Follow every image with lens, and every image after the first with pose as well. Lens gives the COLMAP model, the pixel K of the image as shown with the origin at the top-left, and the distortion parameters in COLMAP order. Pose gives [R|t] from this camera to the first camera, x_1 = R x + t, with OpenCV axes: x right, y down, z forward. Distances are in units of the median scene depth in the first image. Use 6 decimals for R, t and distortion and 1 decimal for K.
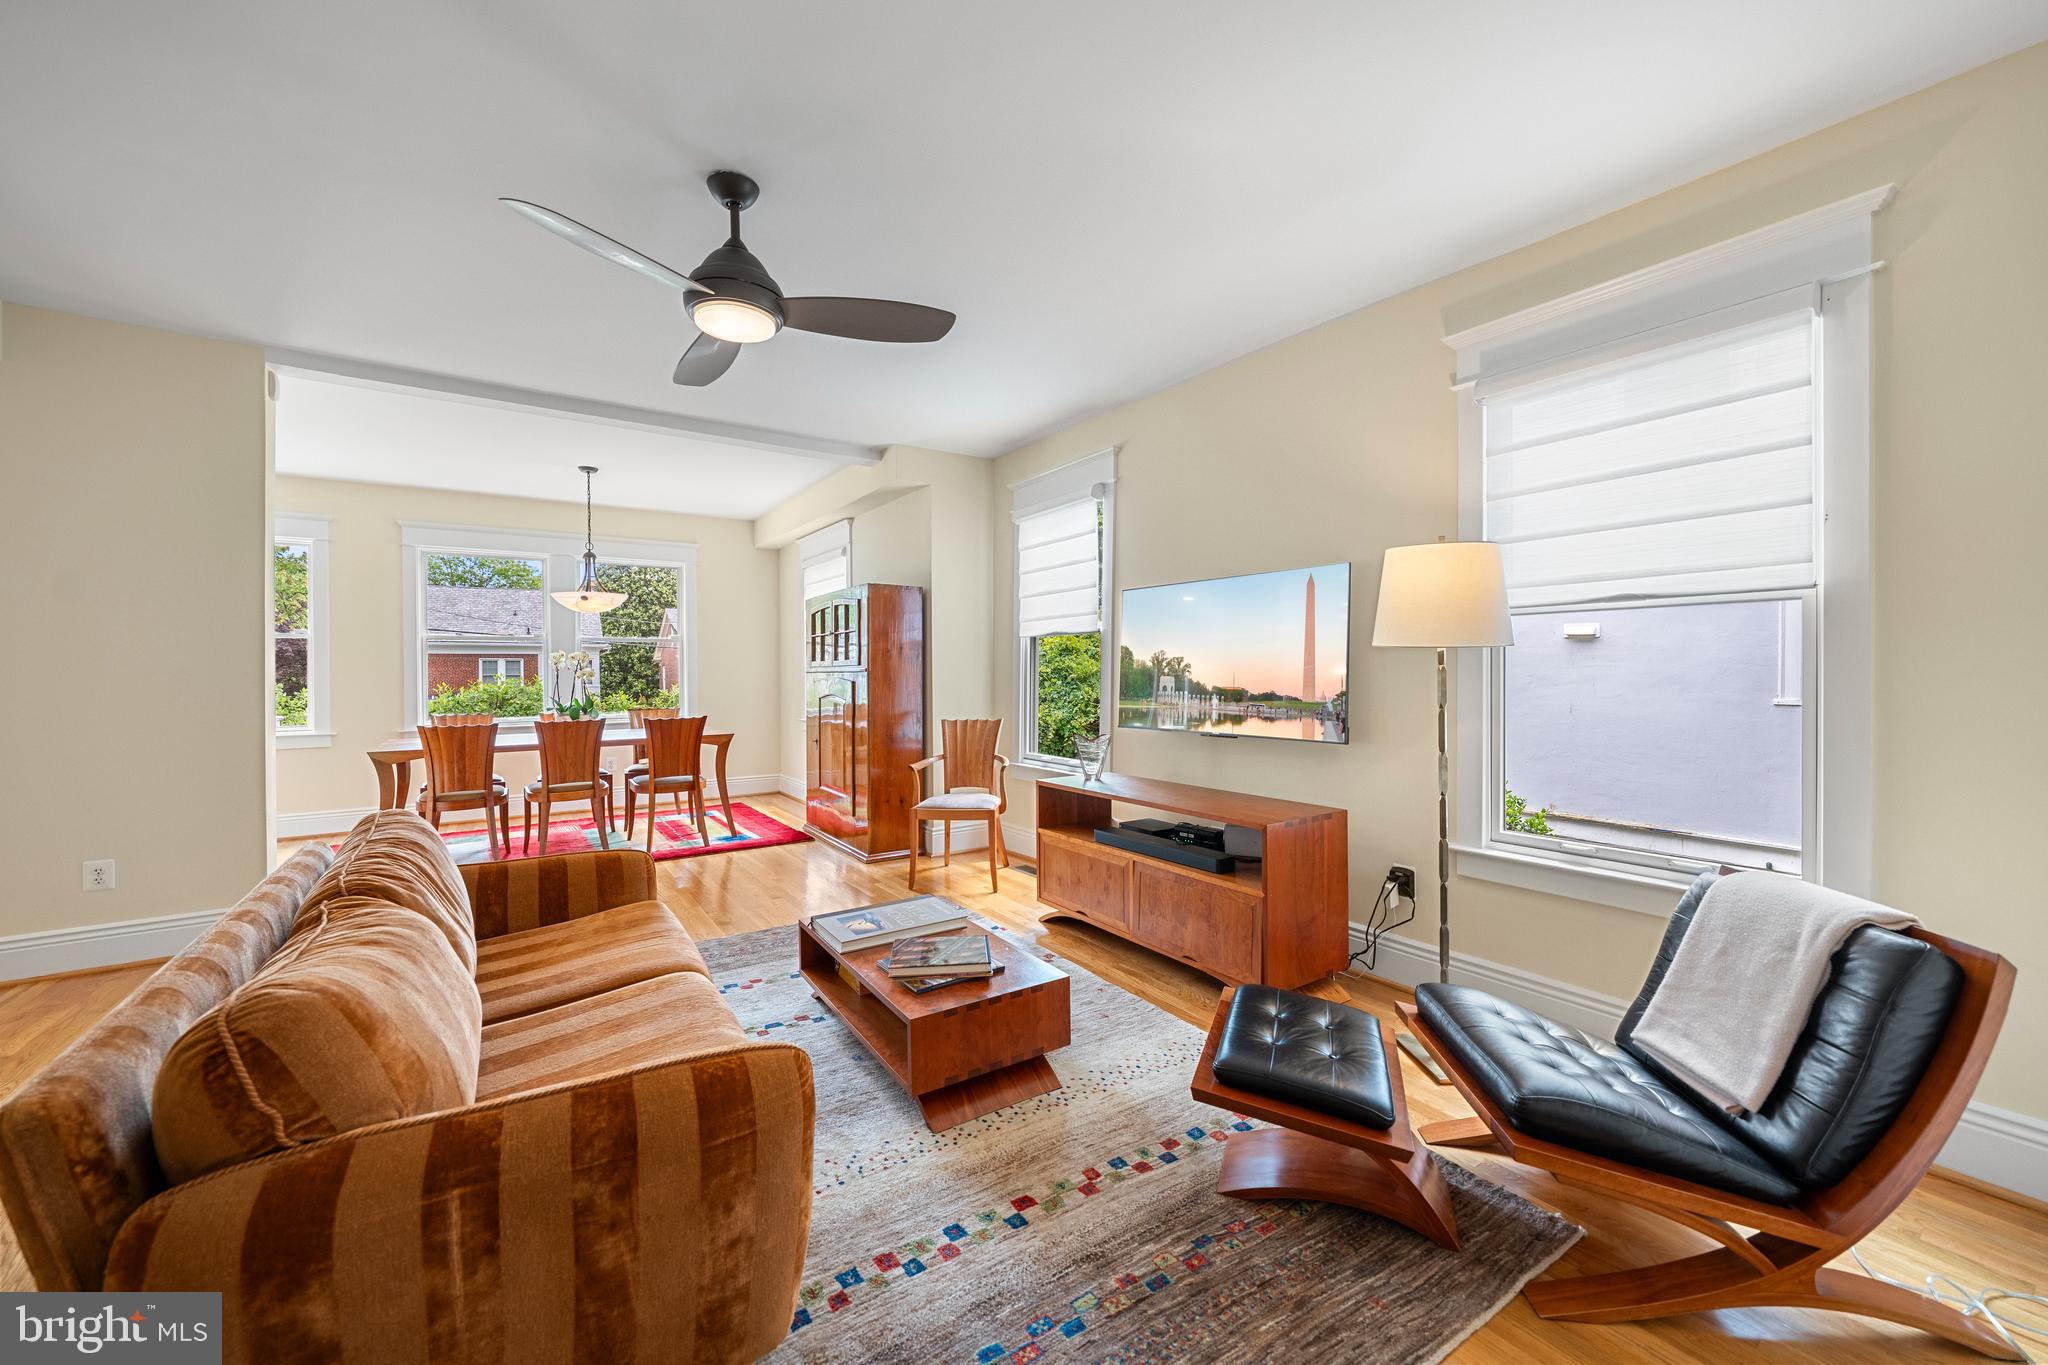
lens RADIAL K [[808.0, 0, 1018.9], [0, 808.0, 680.0], [0, 0, 1]] dist [0.002630, 0.000101]
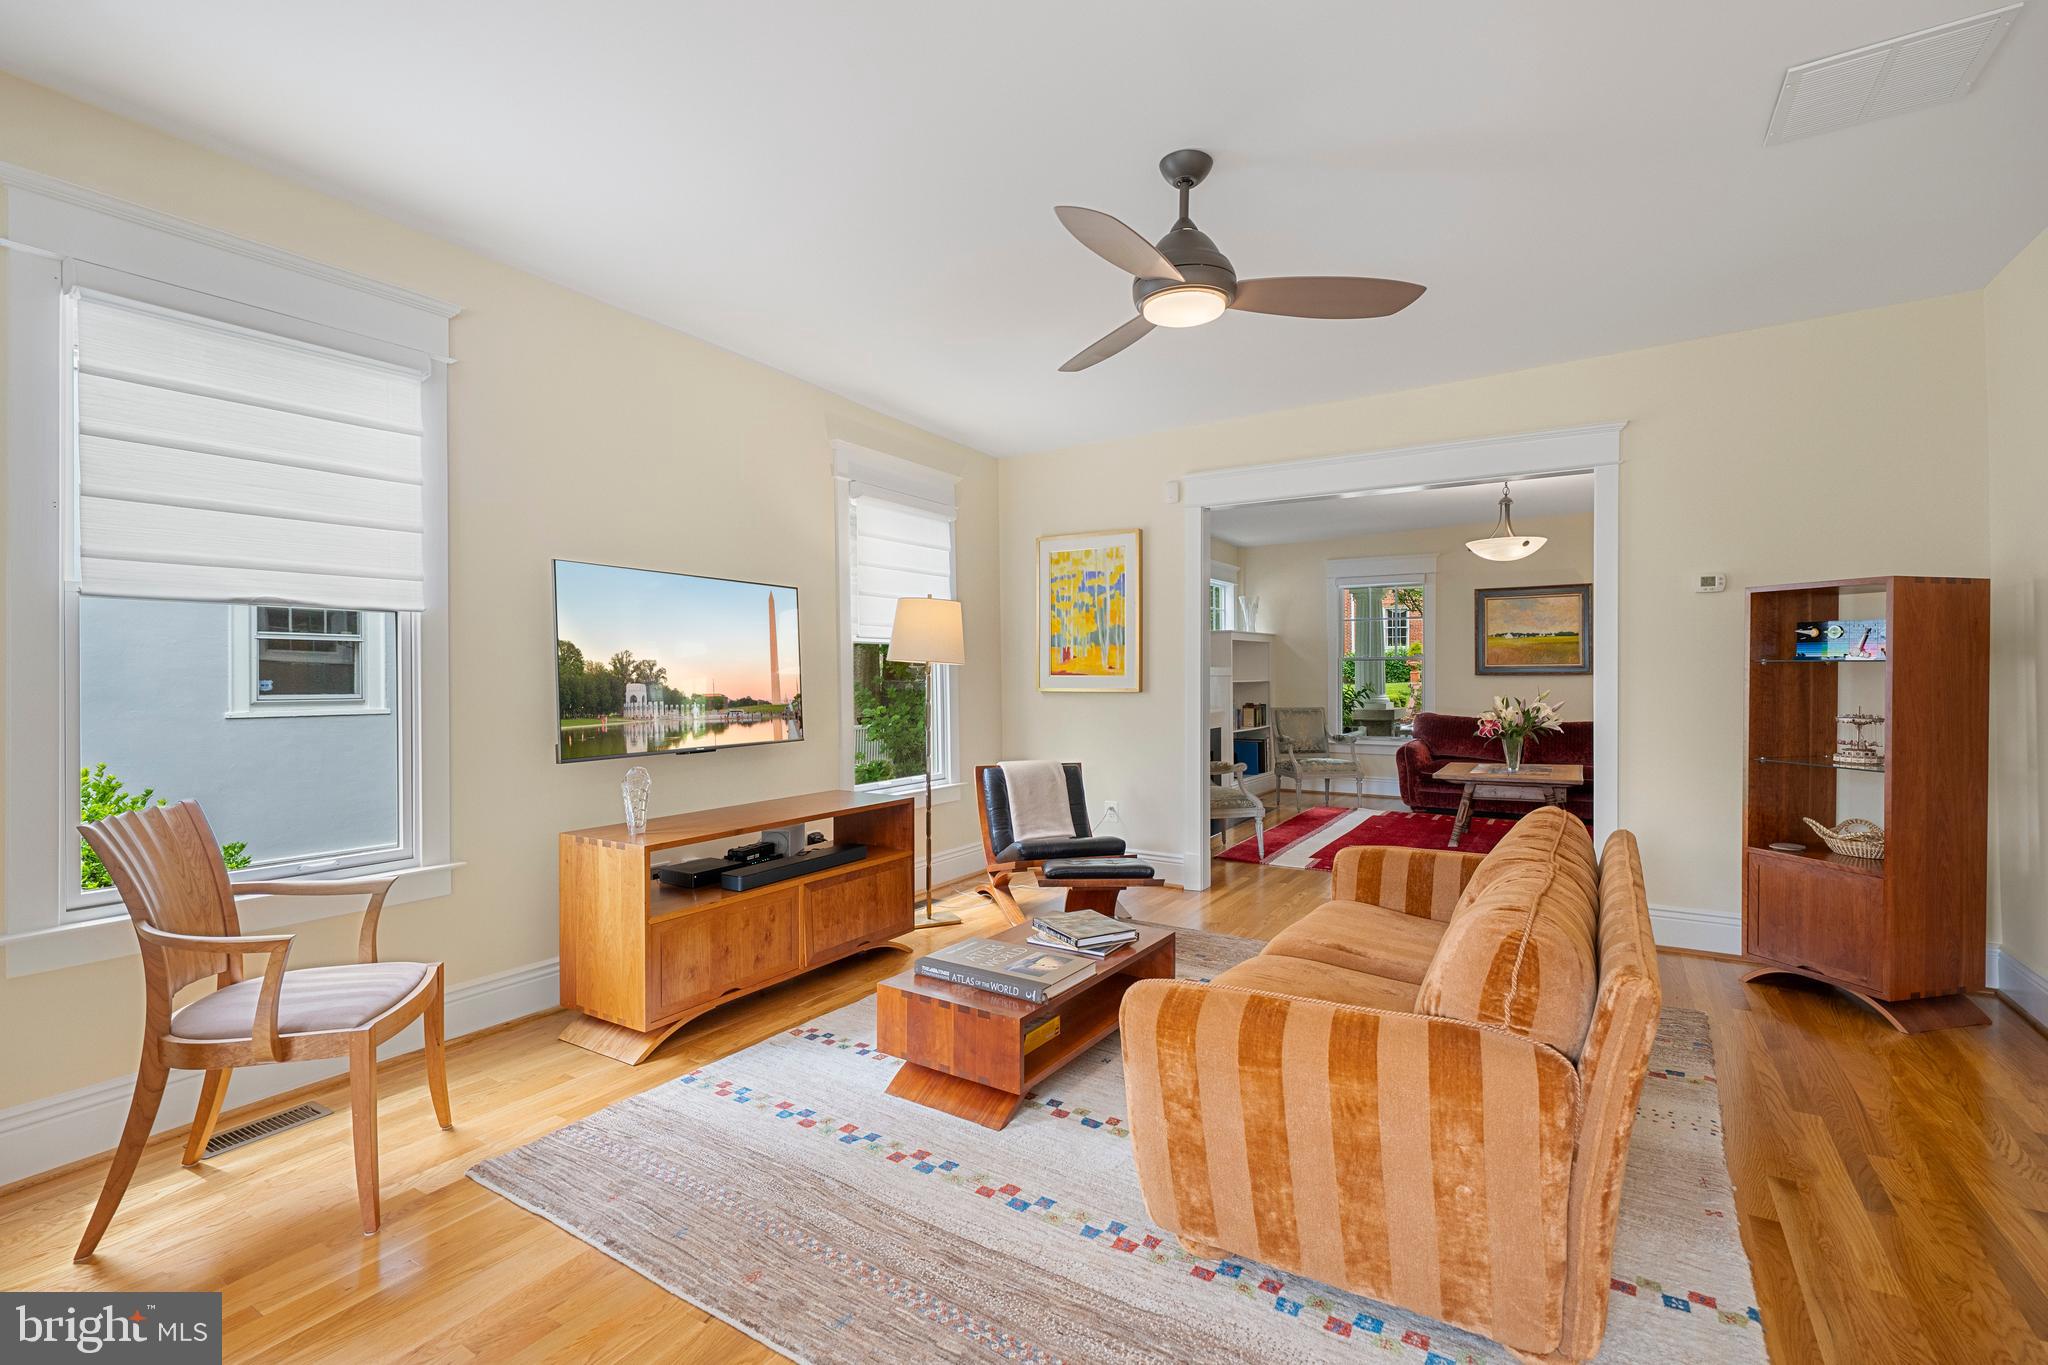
lens RADIAL K [[906.2, 0, 1017.4], [0, 906.2, 679.6], [0, 0, 1]] dist [-0.002714, -0.000057]
pose [[-0.405669, 0.003759, 0.914012, -0.823440], [0.016700, 0.999855, 0.003300, -0.005703], [-0.913868, 0.016603, -0.405673, 1.081351]]
